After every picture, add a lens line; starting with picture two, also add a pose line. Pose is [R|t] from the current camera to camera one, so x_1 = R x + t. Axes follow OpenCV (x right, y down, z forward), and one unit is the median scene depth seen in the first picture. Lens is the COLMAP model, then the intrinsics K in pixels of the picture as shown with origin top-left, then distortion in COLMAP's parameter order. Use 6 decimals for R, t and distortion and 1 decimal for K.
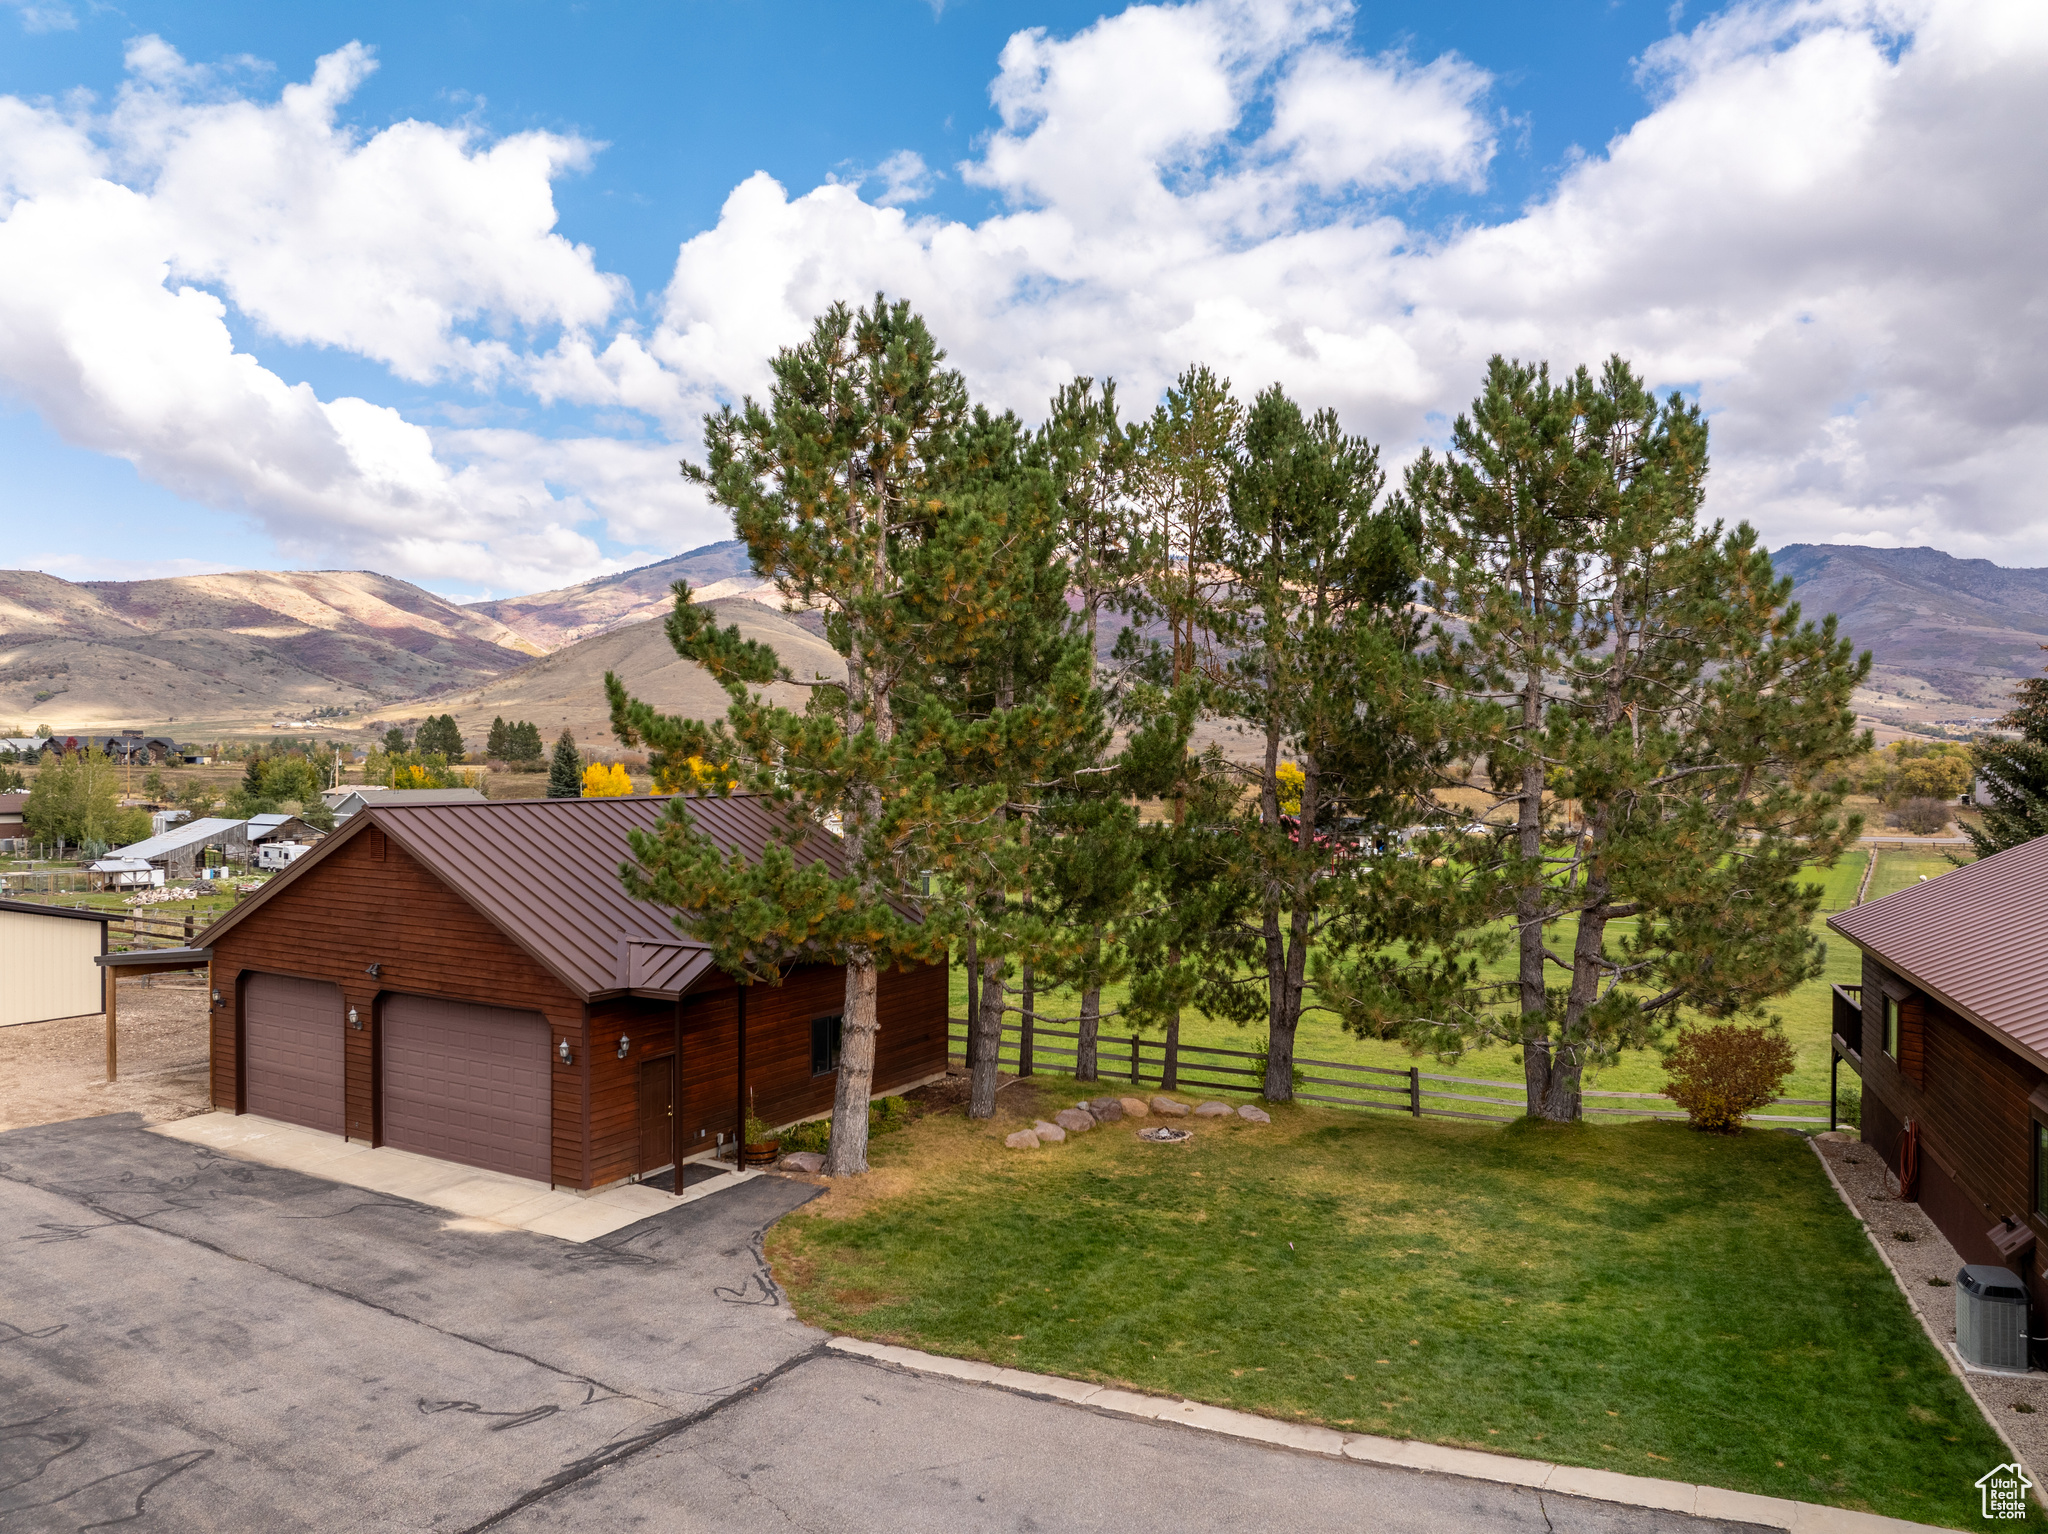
lens RADIAL K [[1462.0, 0, 1033.4], [0, 1462.0, 747.4], [0, 0, 1]] dist [-0.051650, 0.022746]
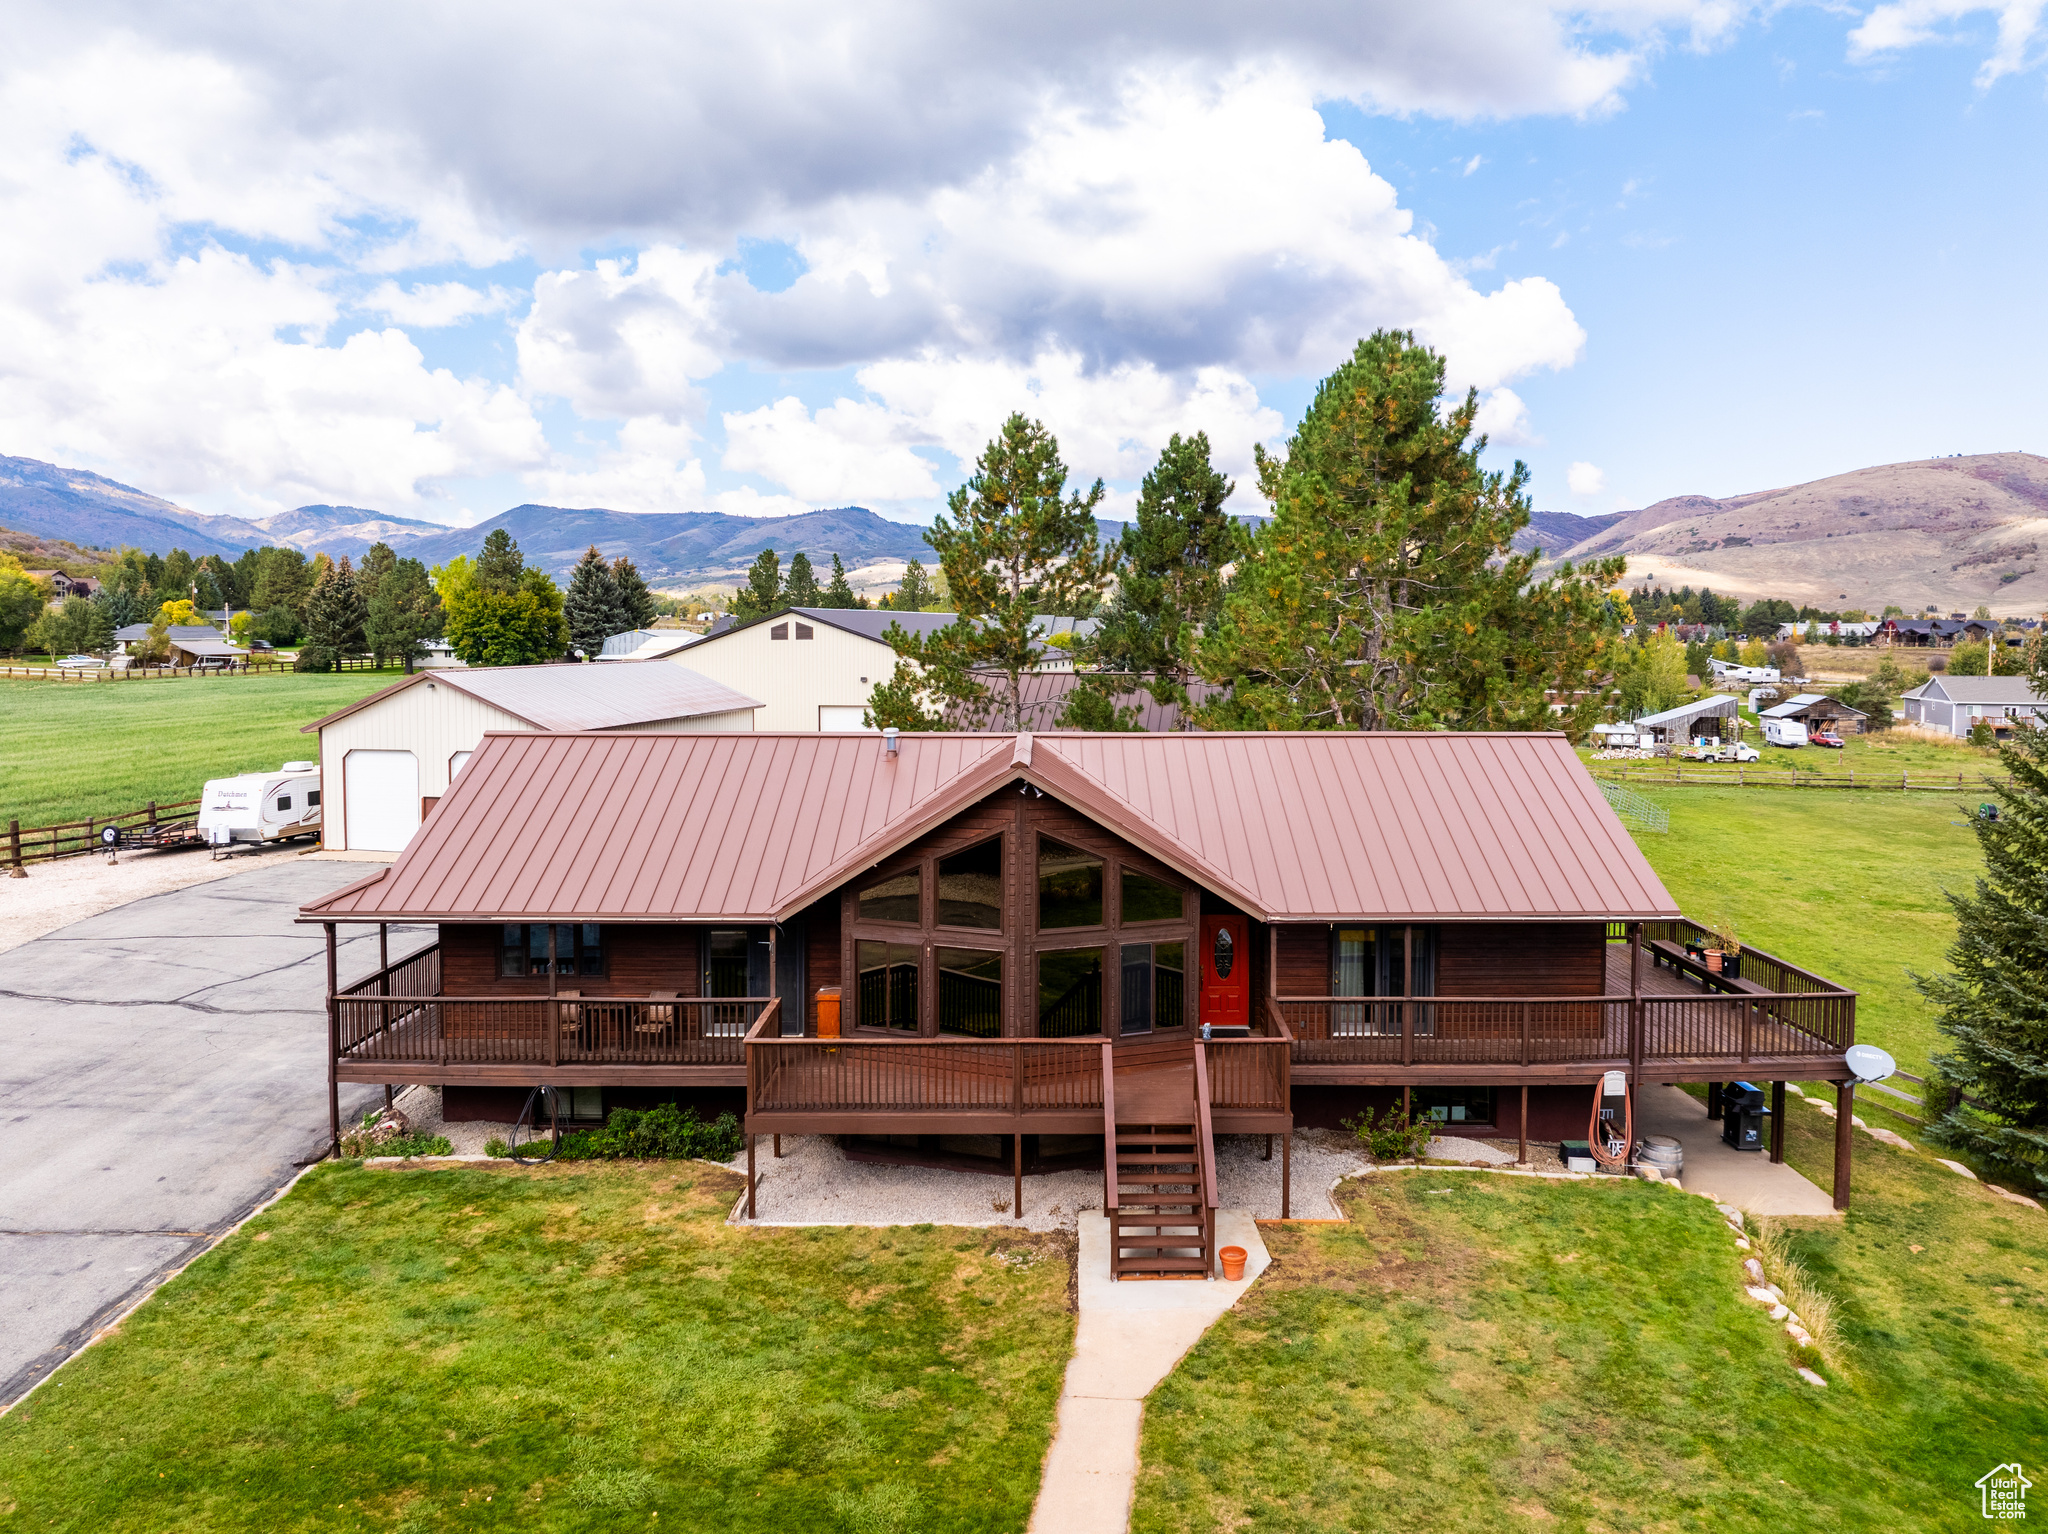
lens RADIAL K [[1464.3, 0, 1026.2], [0, 1464.3, 730.6], [0, 0, 1]] dist [-0.040374, 0.005687]
pose [[0.344543, 0.060456, -0.936822, 1.644916], [0.006129, 0.997758, 0.066643, -0.016941], [0.938750, -0.028703, 0.343400, 0.330140]]
